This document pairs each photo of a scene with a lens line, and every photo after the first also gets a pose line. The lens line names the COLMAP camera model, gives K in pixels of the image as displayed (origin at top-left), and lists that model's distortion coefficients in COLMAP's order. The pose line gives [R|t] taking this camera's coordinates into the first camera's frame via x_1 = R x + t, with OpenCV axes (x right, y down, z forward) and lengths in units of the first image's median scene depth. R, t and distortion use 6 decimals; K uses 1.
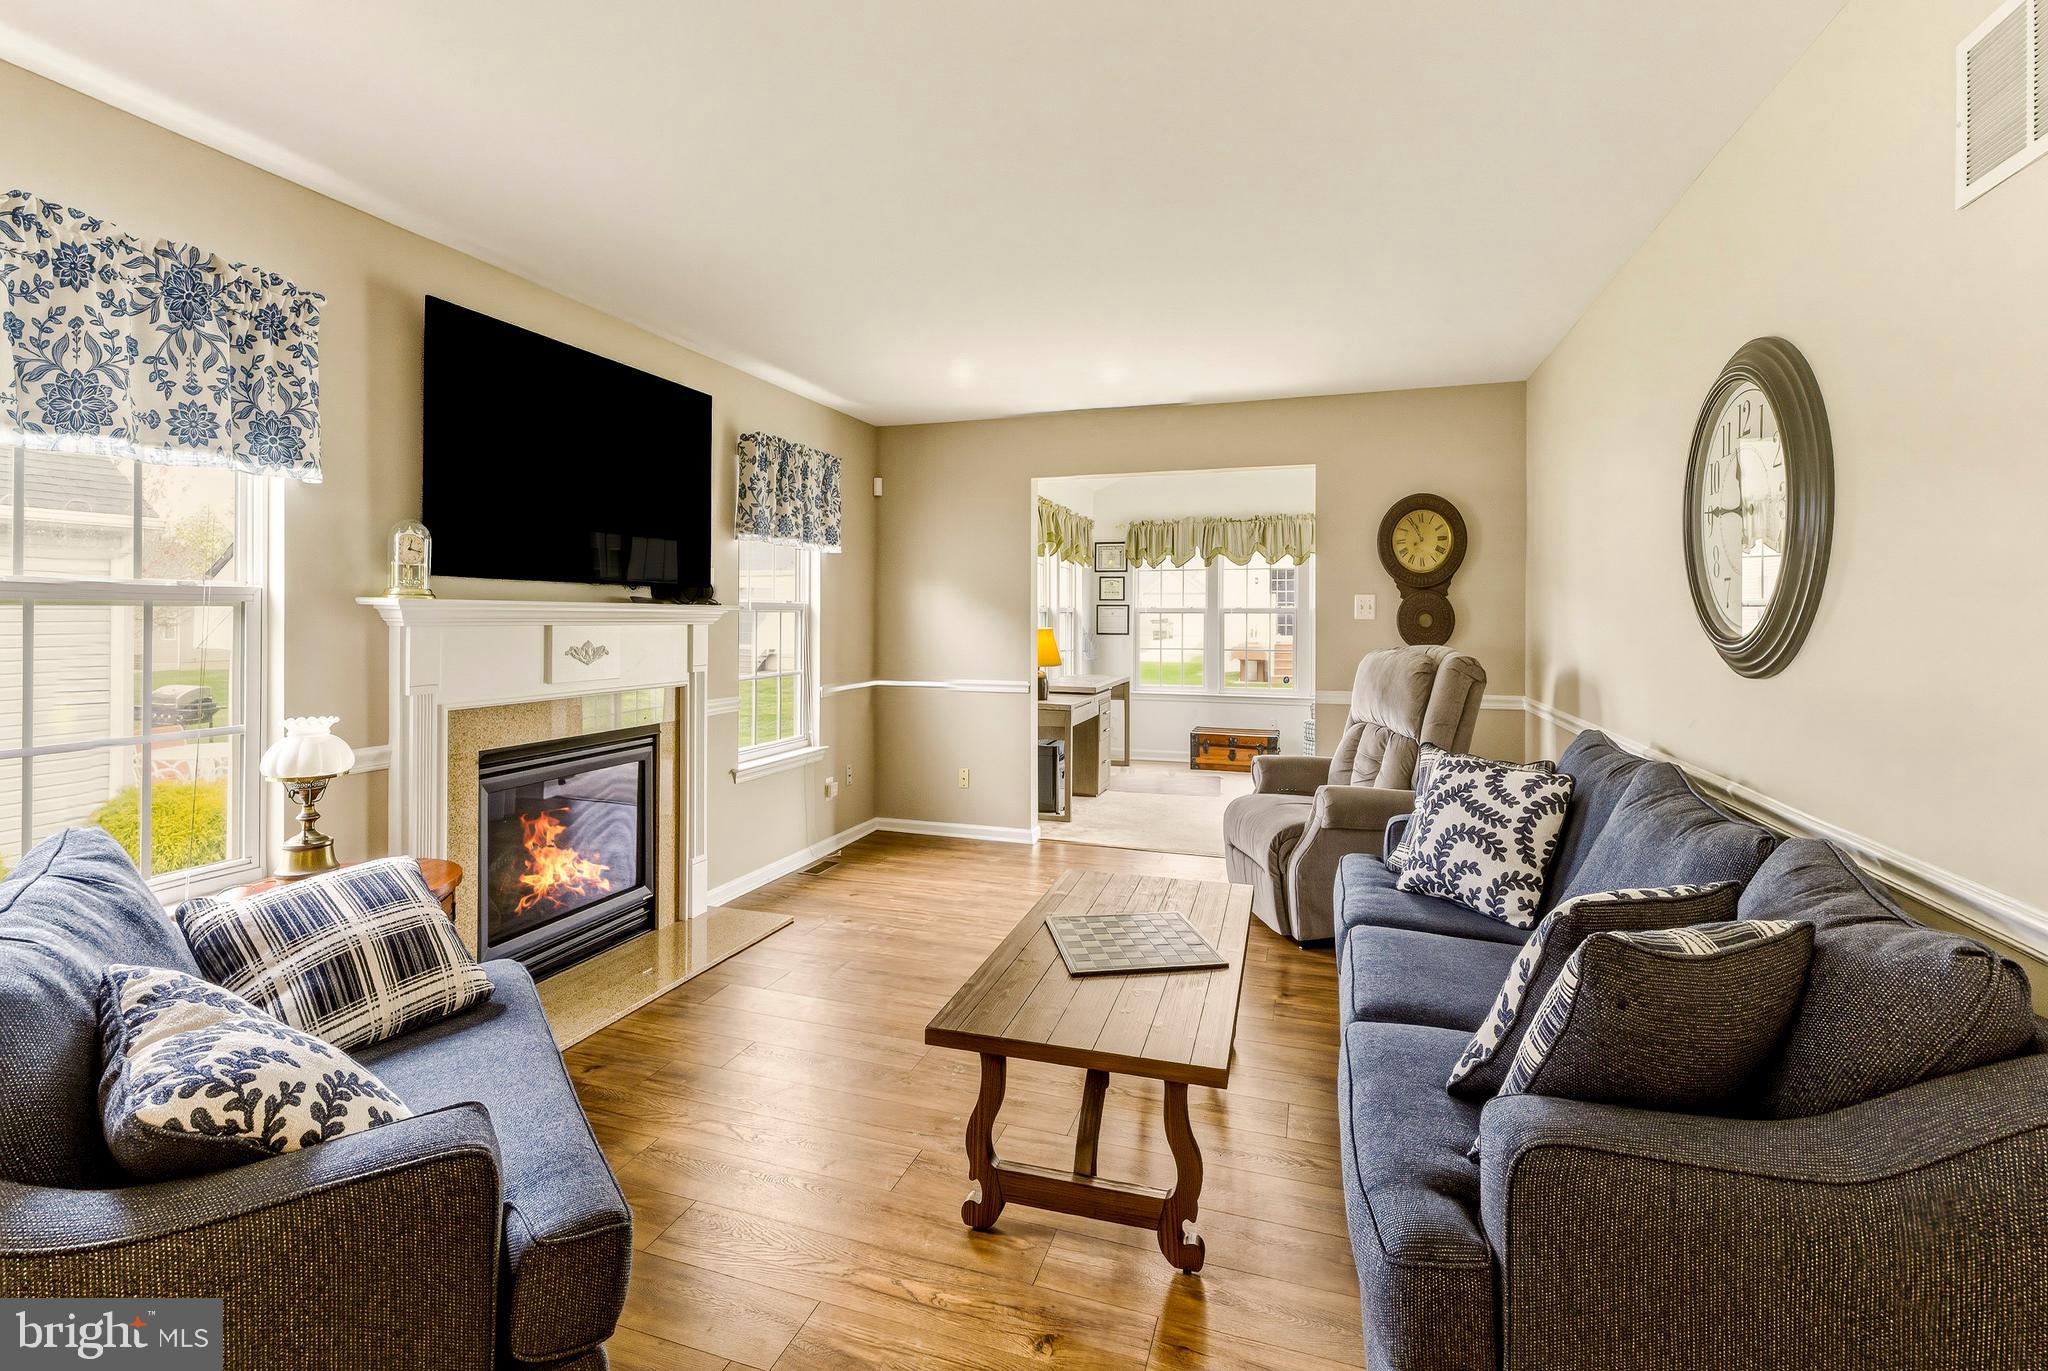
lens RADIAL K [[911.1, 0, 1072.5], [0, 911.1, 600.9], [0, 0, 1]] dist [0.014494, -0.000398]
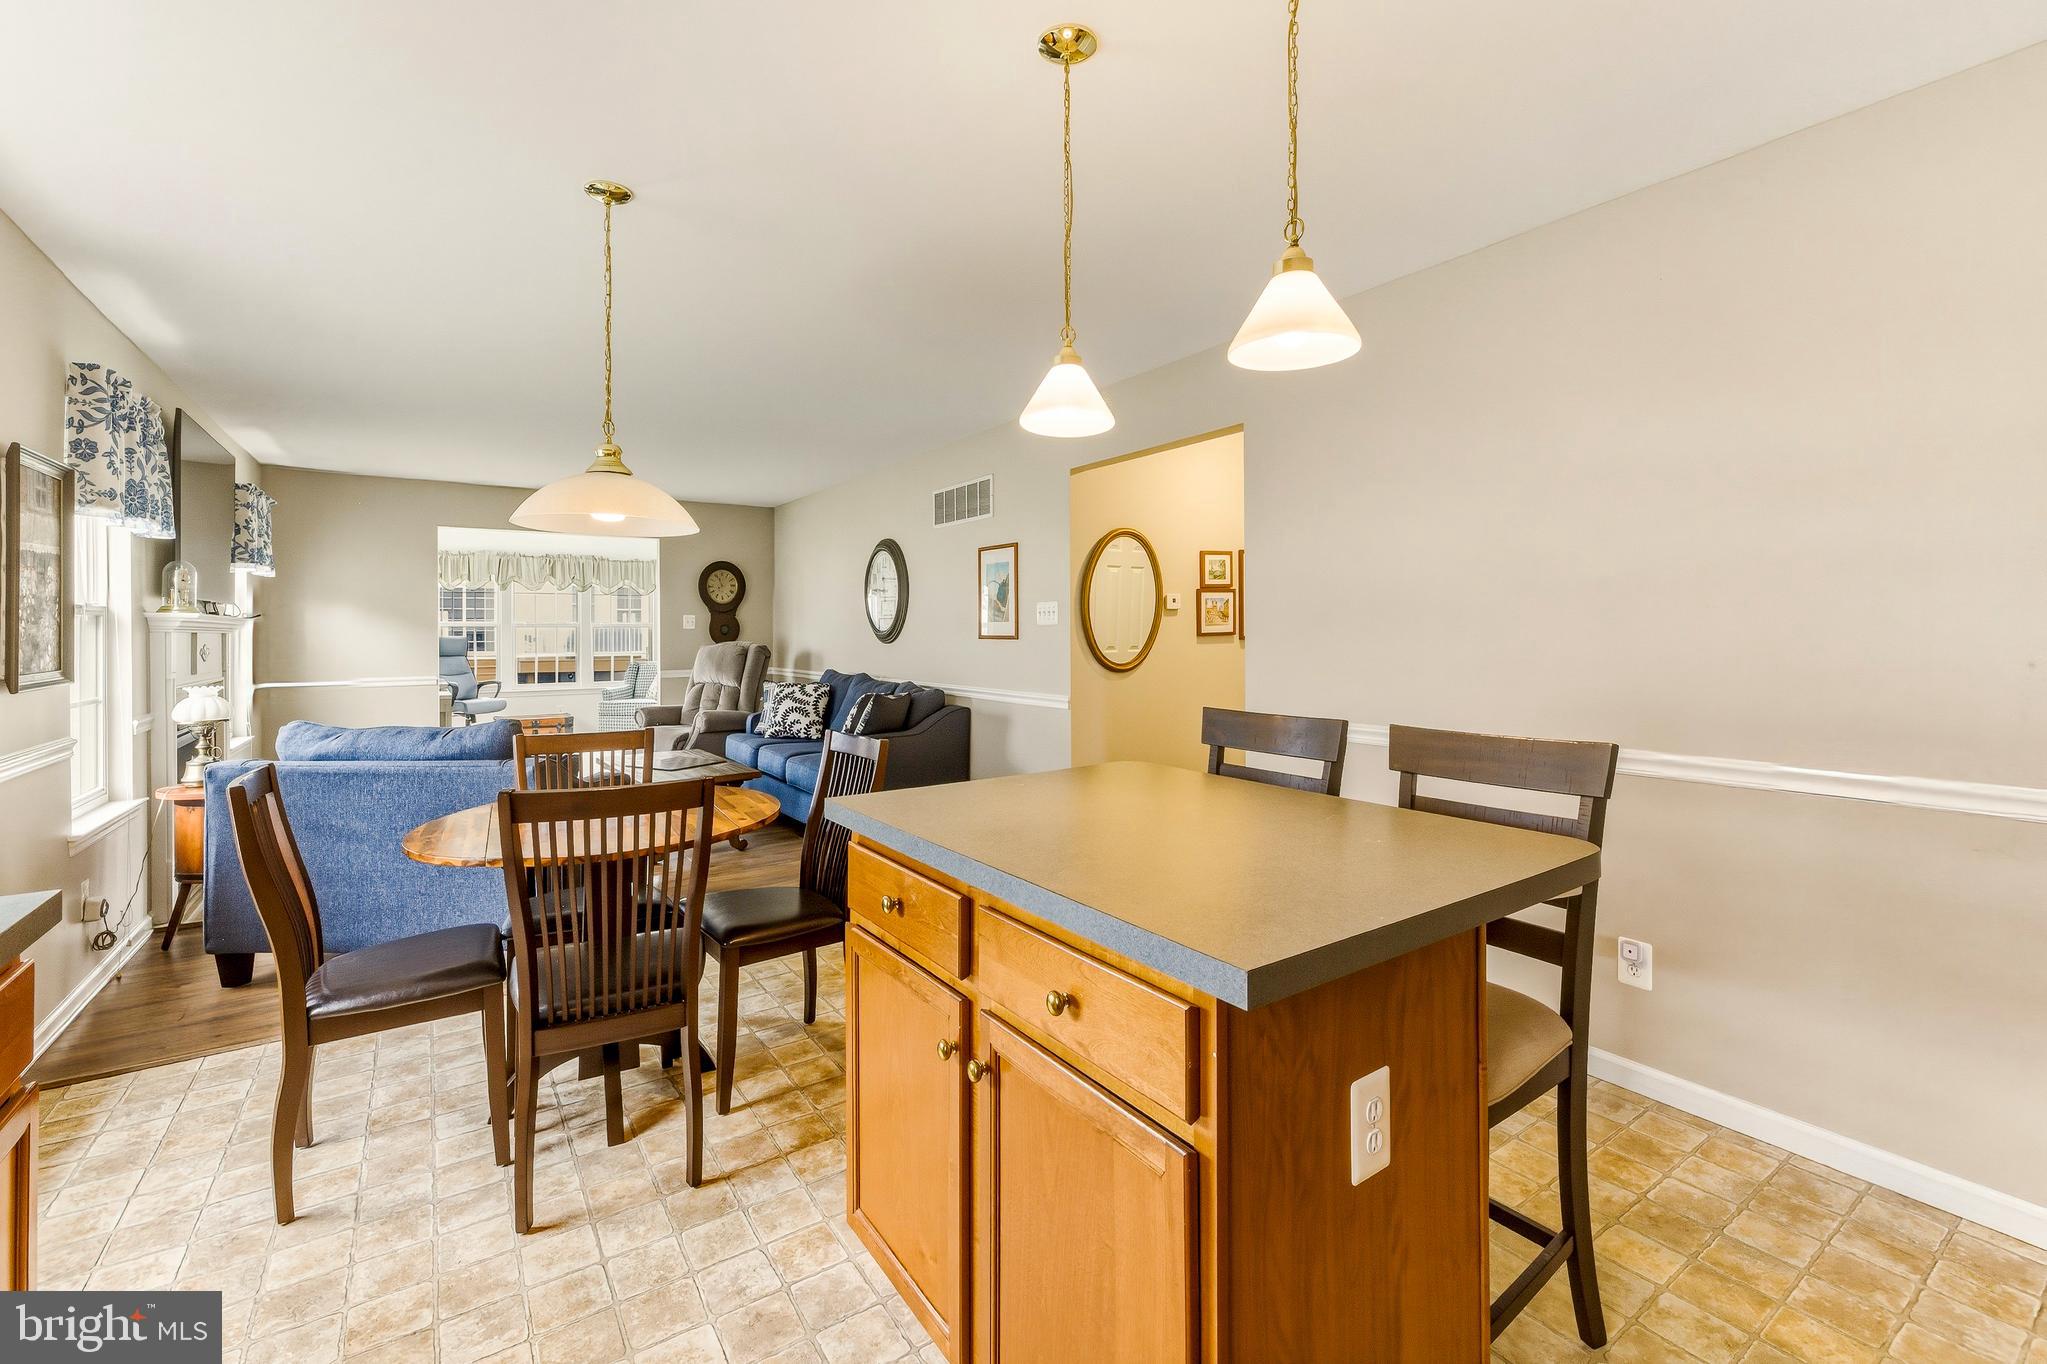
lens RADIAL K [[901.1, 0, 1015.1], [0, 901.1, 630.2], [0, 0, 1]] dist [-0.000133, -0.000156]
pose [[0.642815, 0.002398, 0.766018, -0.953120], [-0.009620, 0.999942, 0.004943, 0.012437], [-0.765961, -0.010547, 0.642800, -0.941803]]
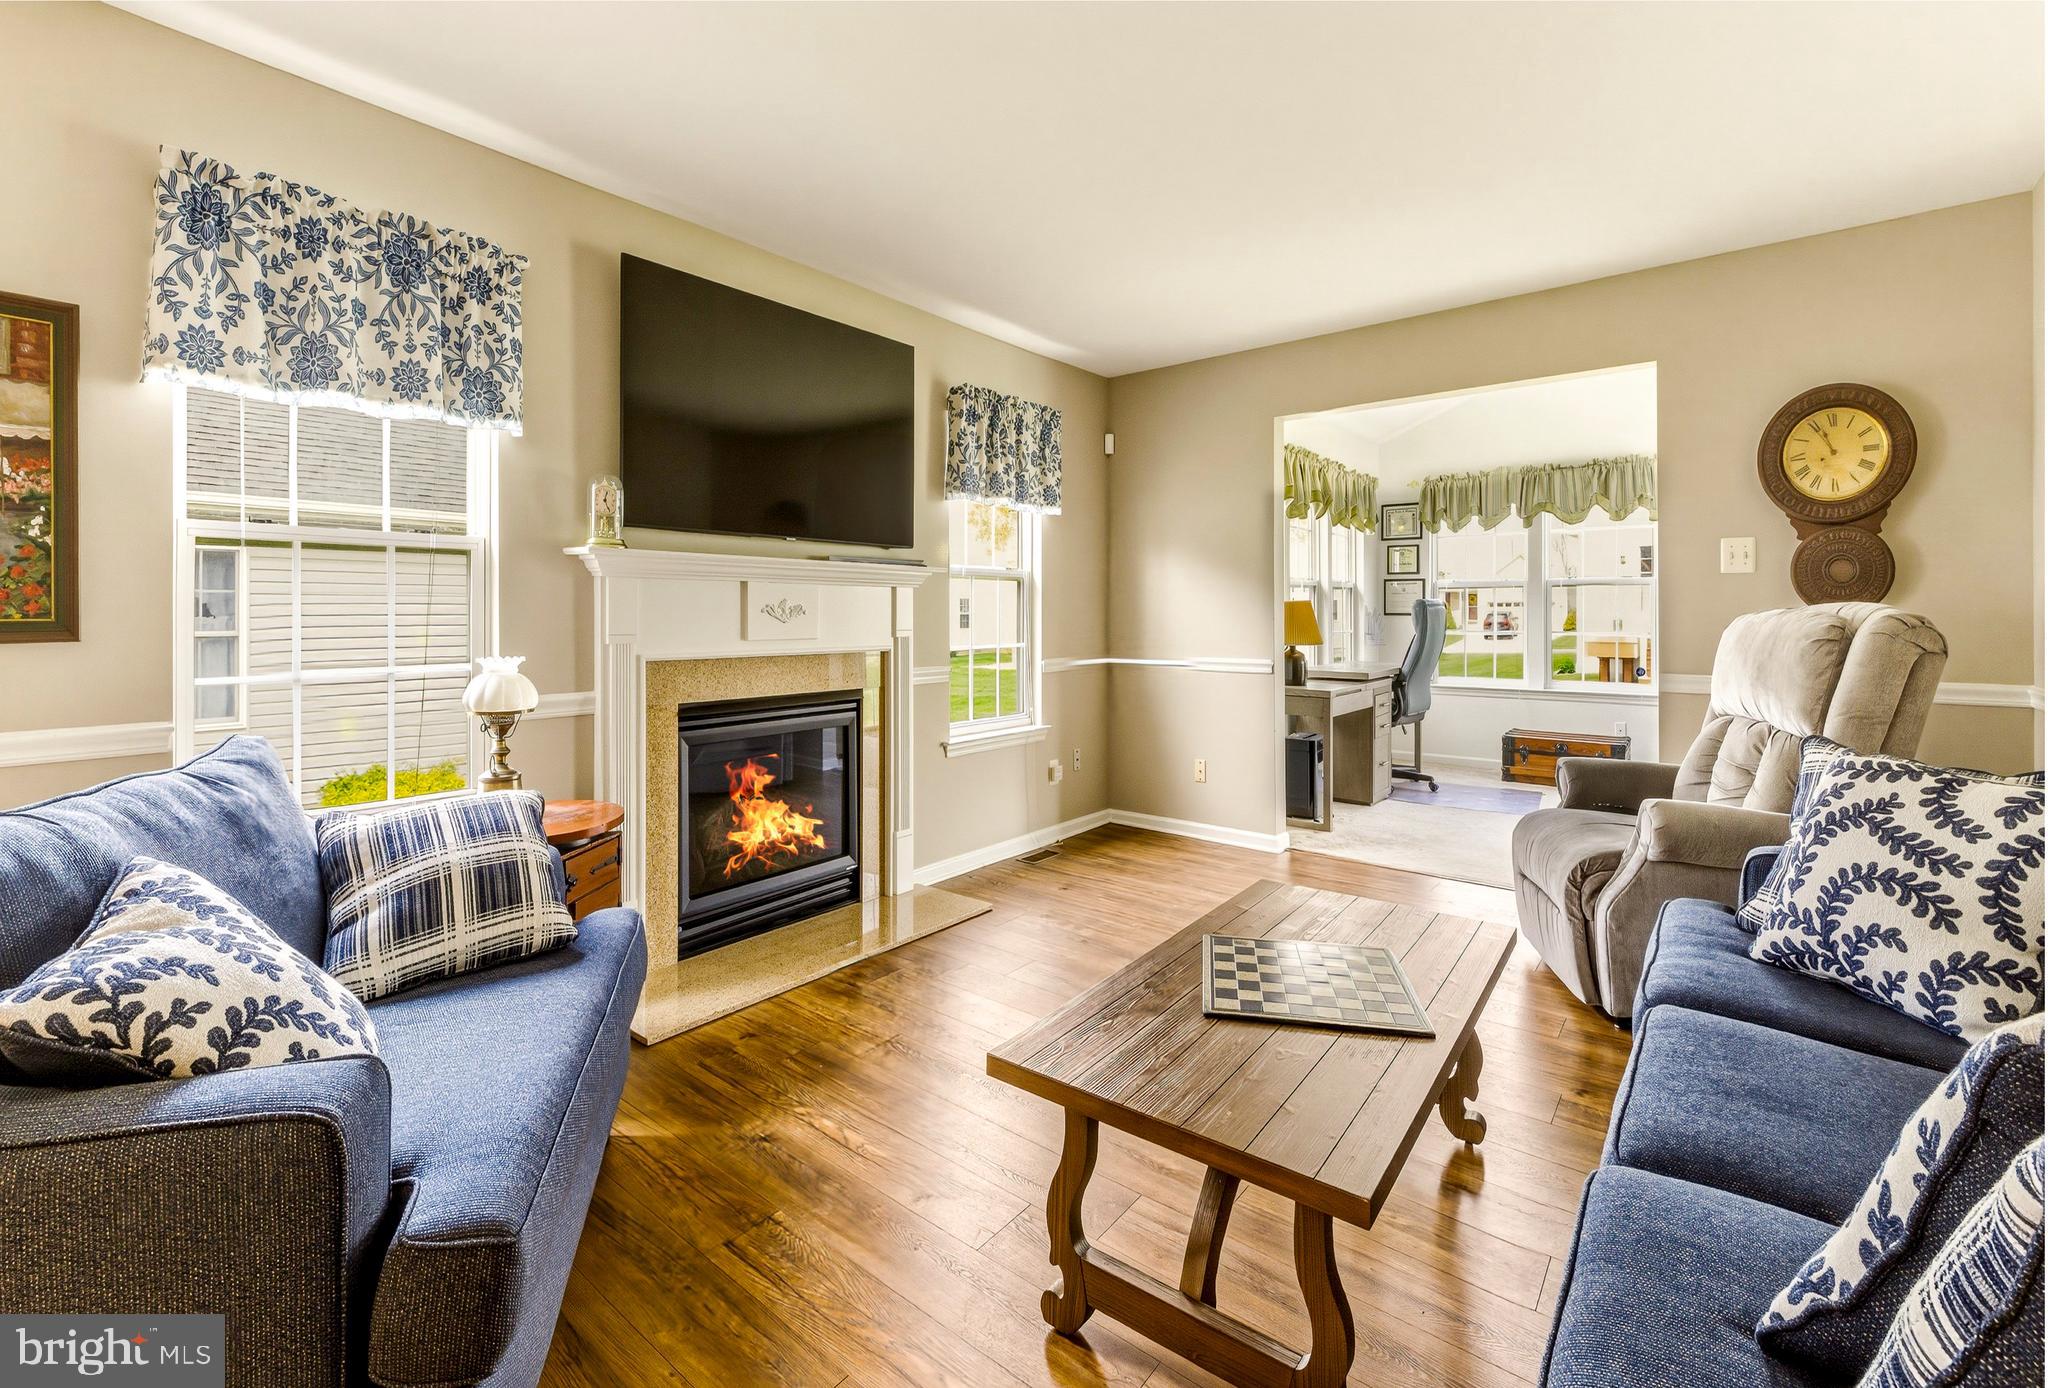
lens RADIAL K [[963.7, 0, 1030.2], [0, 963.7, 589.0], [0, 0, 1]] dist [0.018092, -0.005634]
pose [[0.936955, -0.004064, -0.349427, 0.113046], [0.002572, 0.999985, -0.004735, 0.055080], [0.349441, 0.003538, 0.936952, 0.172329]]
